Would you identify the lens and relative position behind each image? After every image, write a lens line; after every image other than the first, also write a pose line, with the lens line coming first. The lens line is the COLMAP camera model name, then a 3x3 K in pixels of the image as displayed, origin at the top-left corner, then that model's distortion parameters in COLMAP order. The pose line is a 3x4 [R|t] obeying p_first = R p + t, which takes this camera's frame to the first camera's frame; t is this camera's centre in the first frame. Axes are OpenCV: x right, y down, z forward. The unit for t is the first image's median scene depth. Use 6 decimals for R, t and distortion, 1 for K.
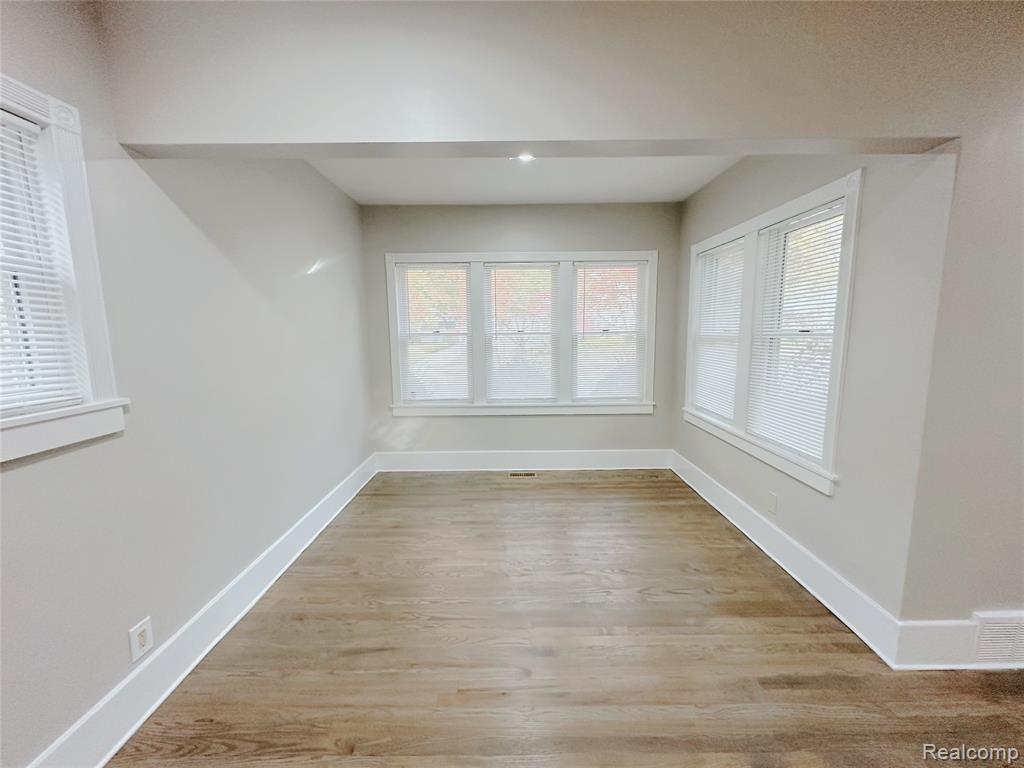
lens RADIAL K [[406.8, 0, 508.4], [0, 406.8, 380.9], [0, 0, 1]] dist [0.002475, -0.000132]
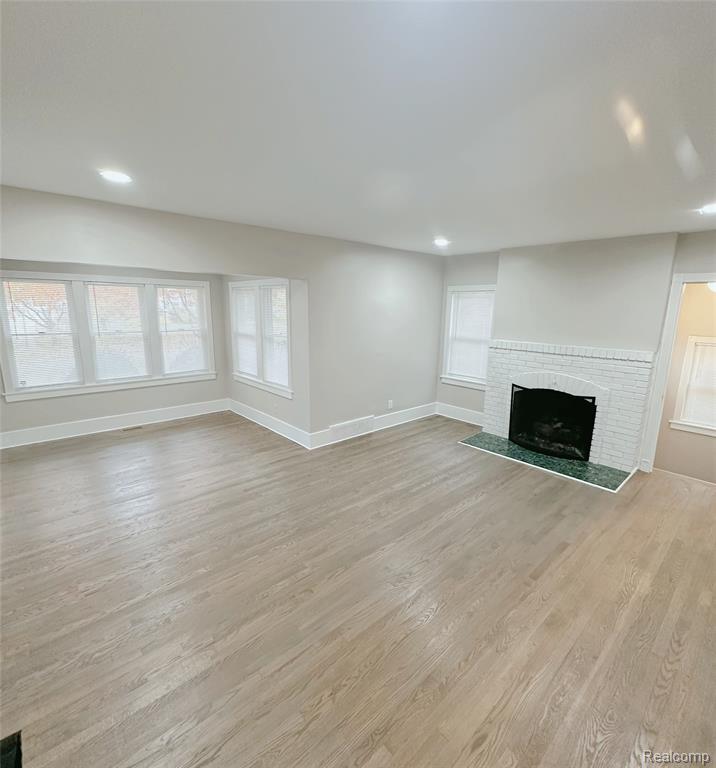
lens RADIAL K [[385.2, 0, 358.0], [0, 385.2, 385.3], [0, 0, 1]] dist [0.000421, 0.000347]
pose [[0.739495, -0.114710, 0.663316, -0.291175], [0.063971, 0.992890, 0.100387, -0.015134], [-0.670115, -0.031803, 0.741576, -0.621293]]
